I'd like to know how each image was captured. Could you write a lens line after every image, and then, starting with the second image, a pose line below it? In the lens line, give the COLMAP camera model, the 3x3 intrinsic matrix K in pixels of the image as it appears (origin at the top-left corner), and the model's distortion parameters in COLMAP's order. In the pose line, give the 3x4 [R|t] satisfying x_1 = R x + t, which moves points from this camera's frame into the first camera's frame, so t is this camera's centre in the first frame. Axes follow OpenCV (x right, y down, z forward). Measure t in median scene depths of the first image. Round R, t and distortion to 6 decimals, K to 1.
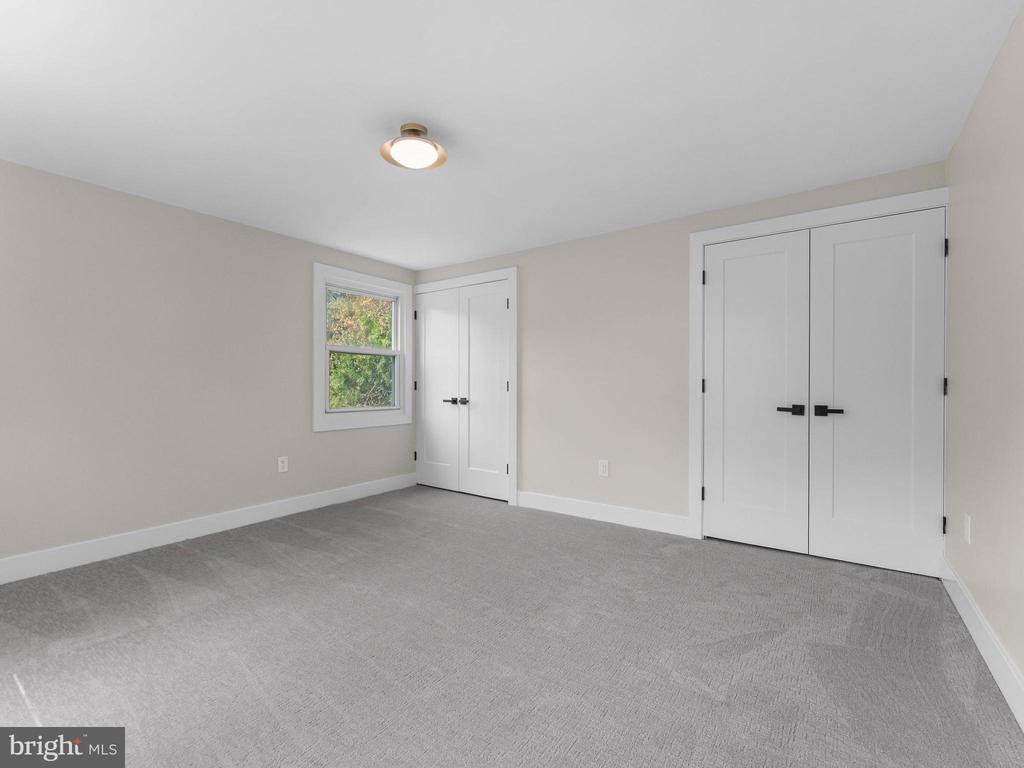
lens RADIAL K [[458.5, 0, 509.3], [0, 458.5, 381.8], [0, 0, 1]] dist [0.003264, -0.001502]
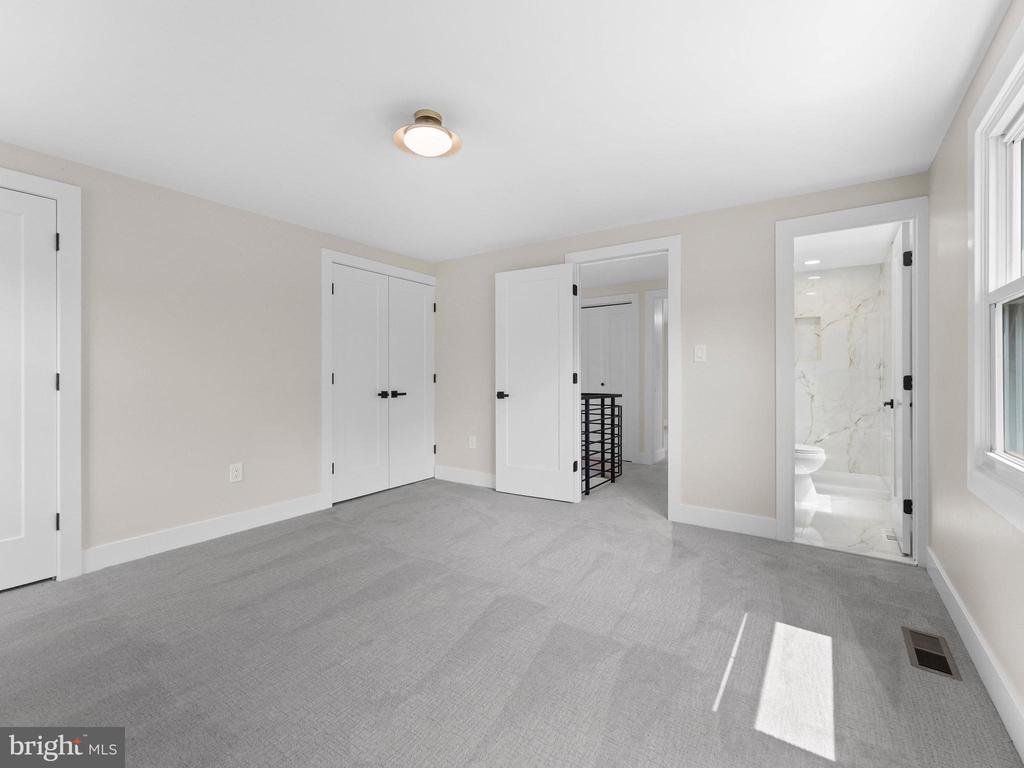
lens RADIAL K [[458.5, 0, 509.7], [0, 458.5, 380.3], [0, 0, 1]] dist [0.003264, -0.001502]
pose [[-0.013471, -0.006192, 0.999890, -0.758983], [0.000795, 0.999980, 0.006204, 0.005027], [-0.999909, 0.000879, -0.013466, 0.532910]]
